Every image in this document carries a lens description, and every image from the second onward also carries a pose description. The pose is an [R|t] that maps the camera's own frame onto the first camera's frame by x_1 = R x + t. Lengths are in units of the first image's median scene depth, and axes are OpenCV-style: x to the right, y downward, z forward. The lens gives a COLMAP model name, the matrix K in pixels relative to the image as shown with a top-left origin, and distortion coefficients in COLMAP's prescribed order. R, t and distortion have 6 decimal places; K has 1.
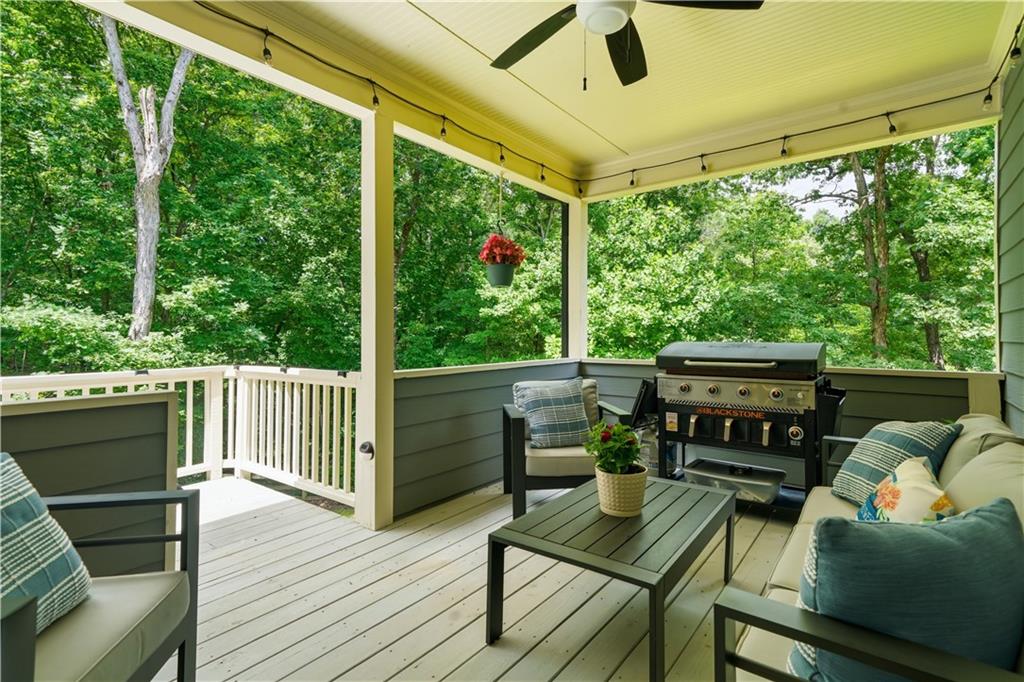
lens RADIAL K [[466.4, 0, 507.2], [0, 466.4, 340.3], [0, 0, 1]] dist [0.003938, 0.001511]
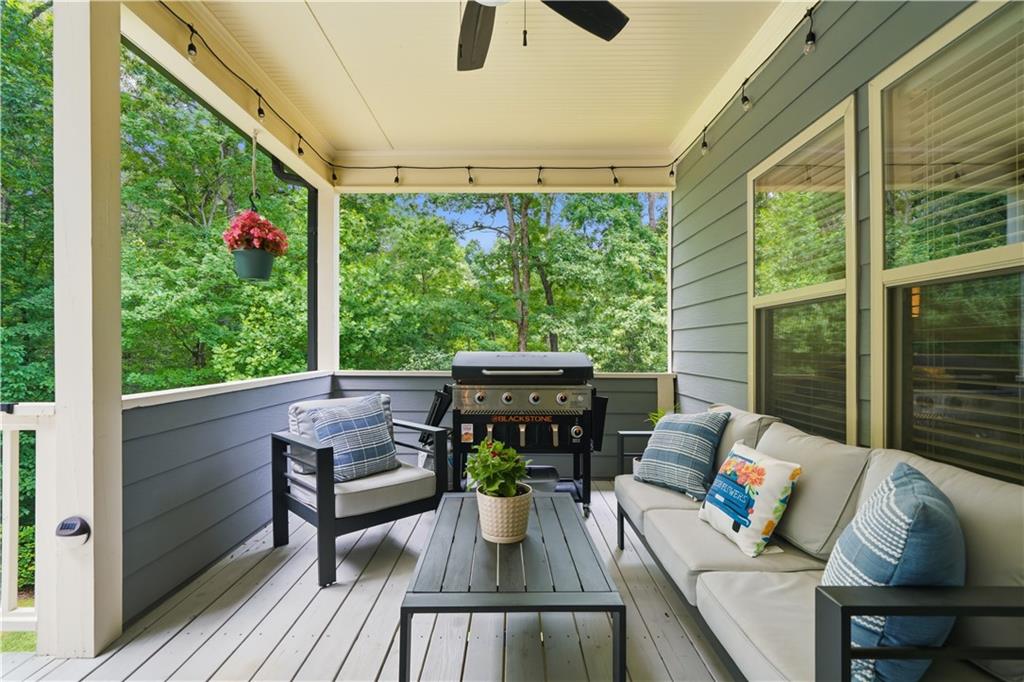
lens RADIAL K [[480.5, 0, 497.9], [0, 480.5, 357.3], [0, 0, 1]] dist [-0.002323, -0.000103]
pose [[0.806166, -0.008094, 0.591635, -0.187743], [0.000325, 0.999912, 0.013238, 0.002202], [-0.591690, -0.010480, 0.806098, 0.148257]]
